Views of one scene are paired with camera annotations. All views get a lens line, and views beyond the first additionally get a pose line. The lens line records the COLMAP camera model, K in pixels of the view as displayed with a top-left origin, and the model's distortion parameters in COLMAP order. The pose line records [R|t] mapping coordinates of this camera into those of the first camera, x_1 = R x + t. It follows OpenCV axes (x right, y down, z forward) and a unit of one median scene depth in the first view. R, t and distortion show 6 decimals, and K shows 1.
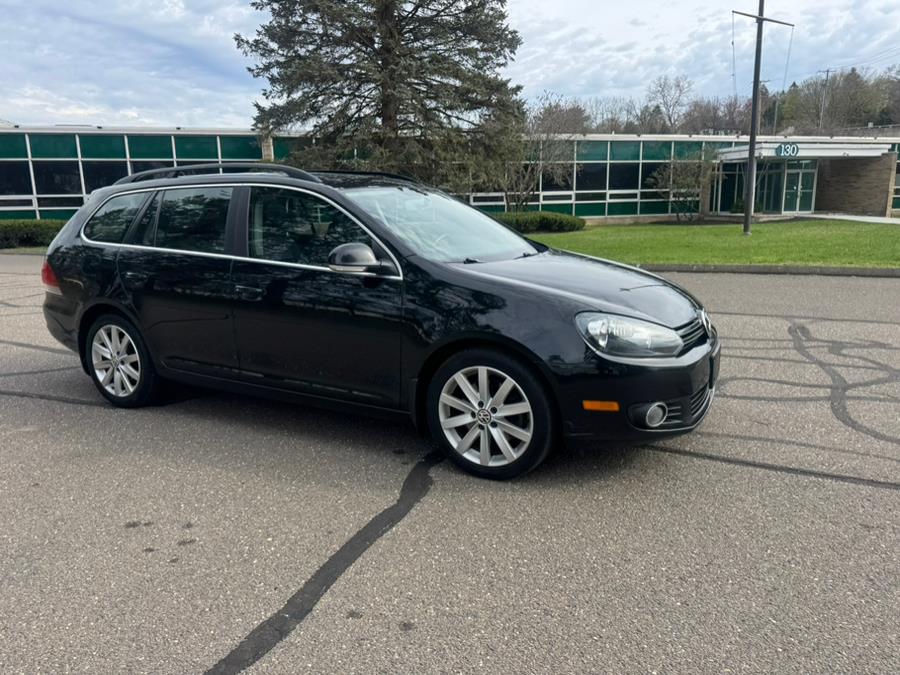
lens RADIAL K [[634.9, 0, 442.6], [0, 634.9, 351.3], [0, 0, 1]] dist [0.019808, -0.021194]
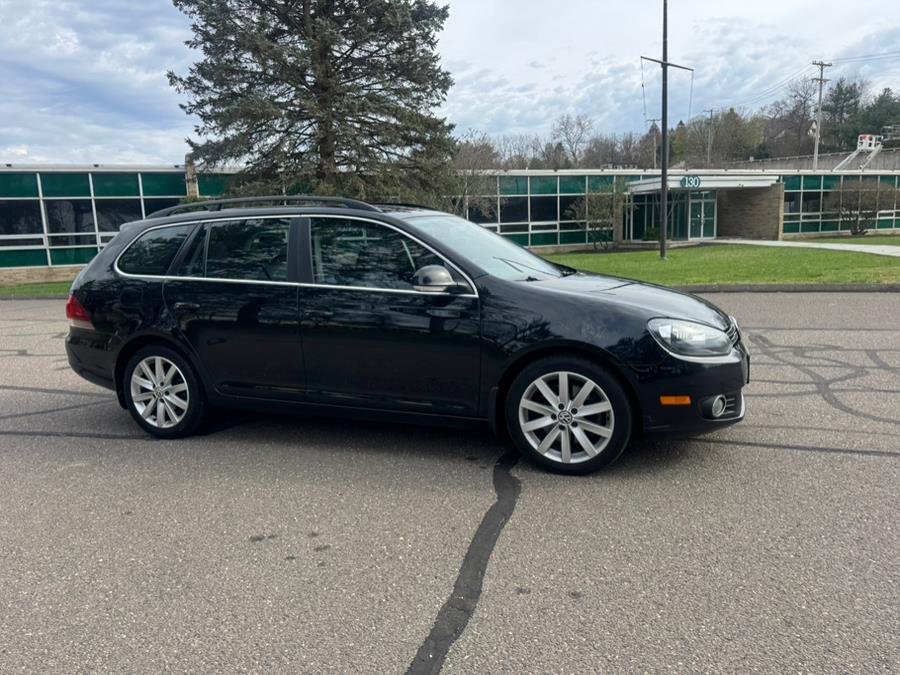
lens RADIAL K [[634.9, 0, 444.0], [0, 634.9, 352.6], [0, 0, 1]] dist [0.019808, -0.021194]
pose [[0.990893, -0.043705, 0.127364, -0.046757], [0.049928, 0.997689, -0.046089, 0.005168], [-0.125056, 0.052028, 0.990785, -0.012127]]
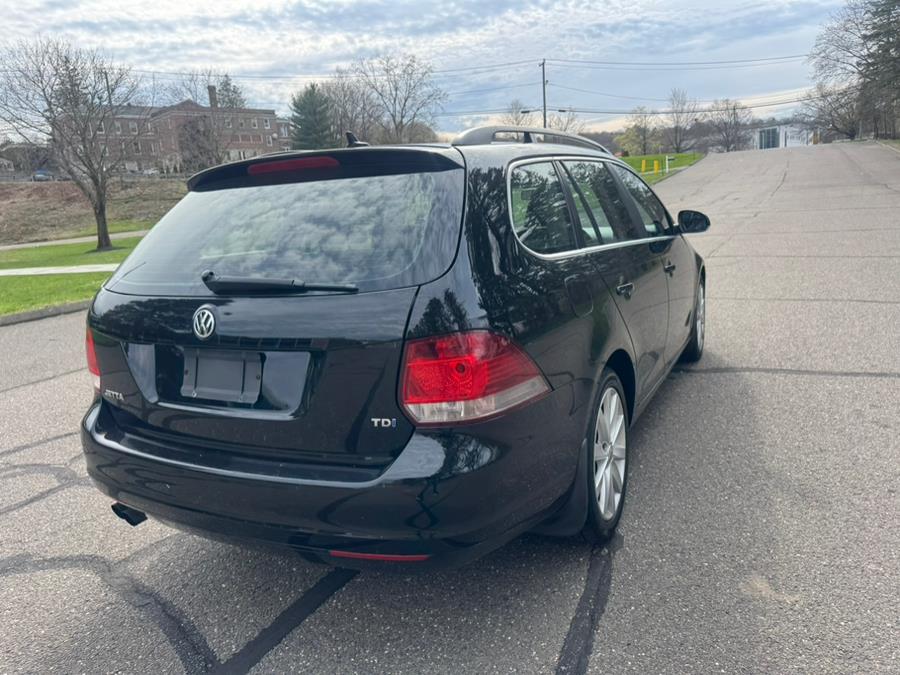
lens RADIAL K [[634.9, 0, 450.9], [0, 634.9, 337.8], [0, 0, 1]] dist [0.019808, -0.021194]
pose [[-0.011525, -0.183755, 0.982905, -0.251926], [0.299239, 0.937288, 0.178736, -0.053560], [-0.954109, 0.296183, 0.044184, 0.258670]]
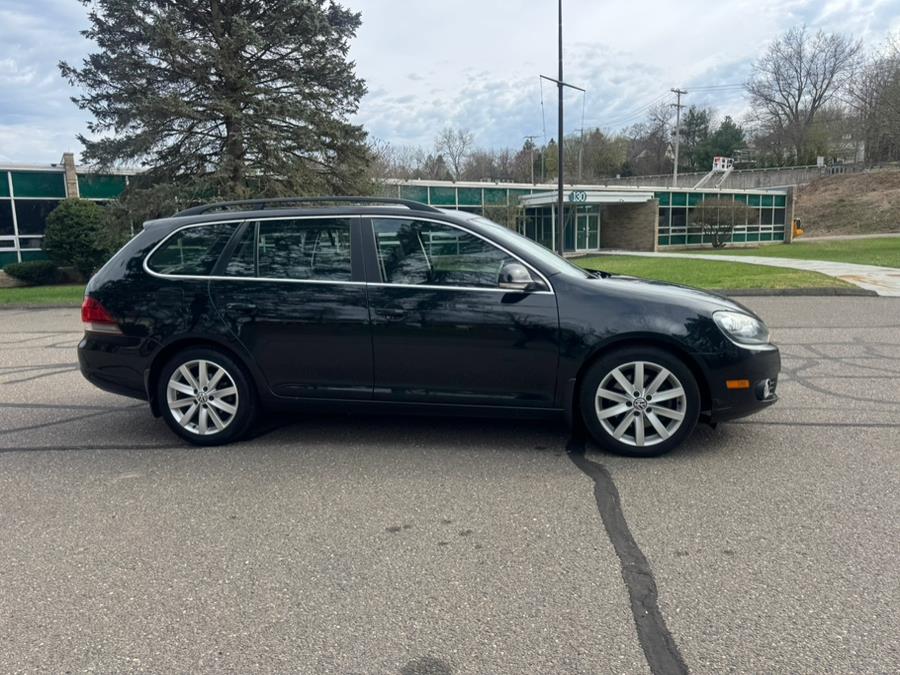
lens RADIAL K [[634.9, 0, 445.9], [0, 634.9, 356.0], [0, 0, 1]] dist [0.019808, -0.021194]
pose [[0.949532, -0.063889, 0.307095, -0.109100], [0.080914, 0.995792, -0.043018, 0.005756], [-0.303055, 0.065696, 0.950706, -0.007181]]
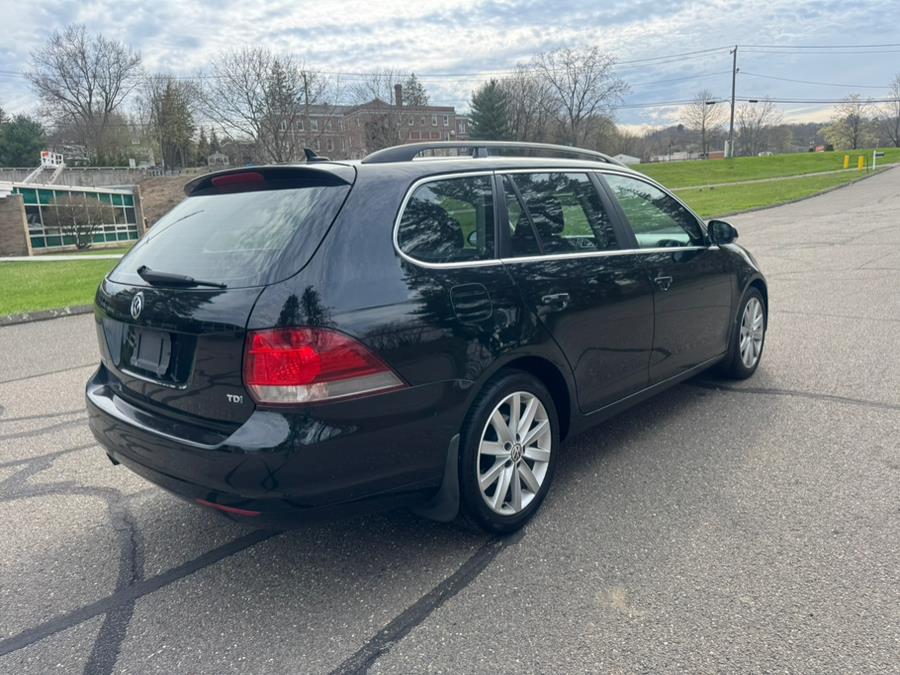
lens RADIAL K [[634.9, 0, 453.9], [0, 634.9, 341.8], [0, 0, 1]] dist [0.019808, -0.021194]
pose [[0.247065, -0.188667, 0.950454, -0.257692], [0.267878, 0.955935, 0.120121, -0.041066], [-0.931236, 0.224928, 0.286718, 0.206279]]
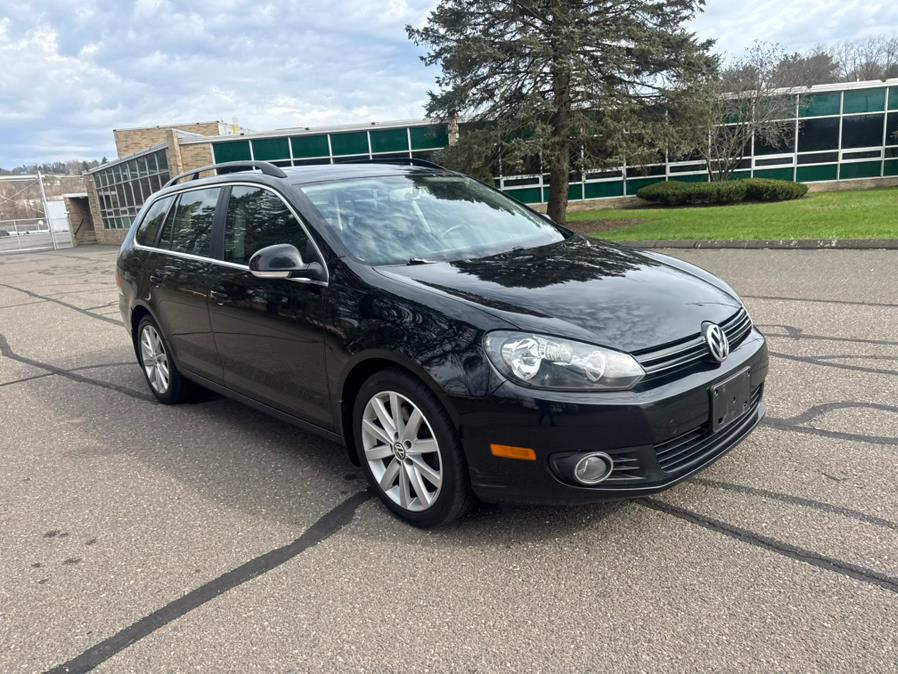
lens RADIAL K [[633.5, 0, 442.1], [0, 633.5, 352.3], [0, 0, 1]] dist [0.019808, -0.021194]
pose [[0.944973, 0.025253, -0.326173, 0.065111], [-0.014834, 0.999298, 0.034390, -0.009421], [0.326812, -0.027659, 0.944684, 0.039023]]
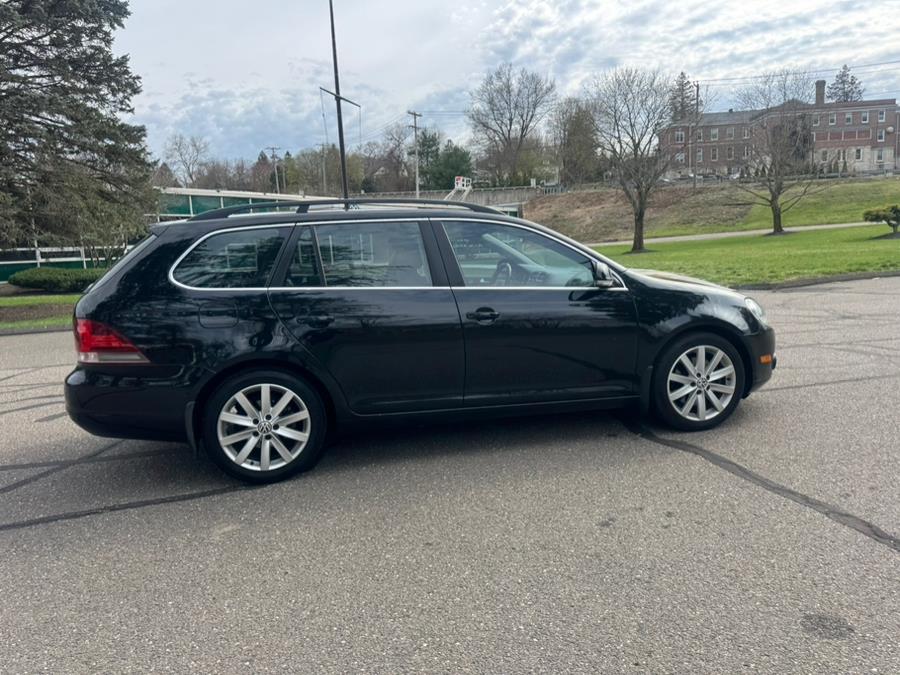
lens RADIAL K [[634.9, 0, 449.2], [0, 634.9, 356.9], [0, 0, 1]] dist [0.019808, -0.021194]
pose [[0.752254, -0.127071, 0.646504, -0.205242], [0.176156, 0.984295, -0.011505, -0.005606], [-0.634889, 0.122540, 0.762824, 0.049217]]
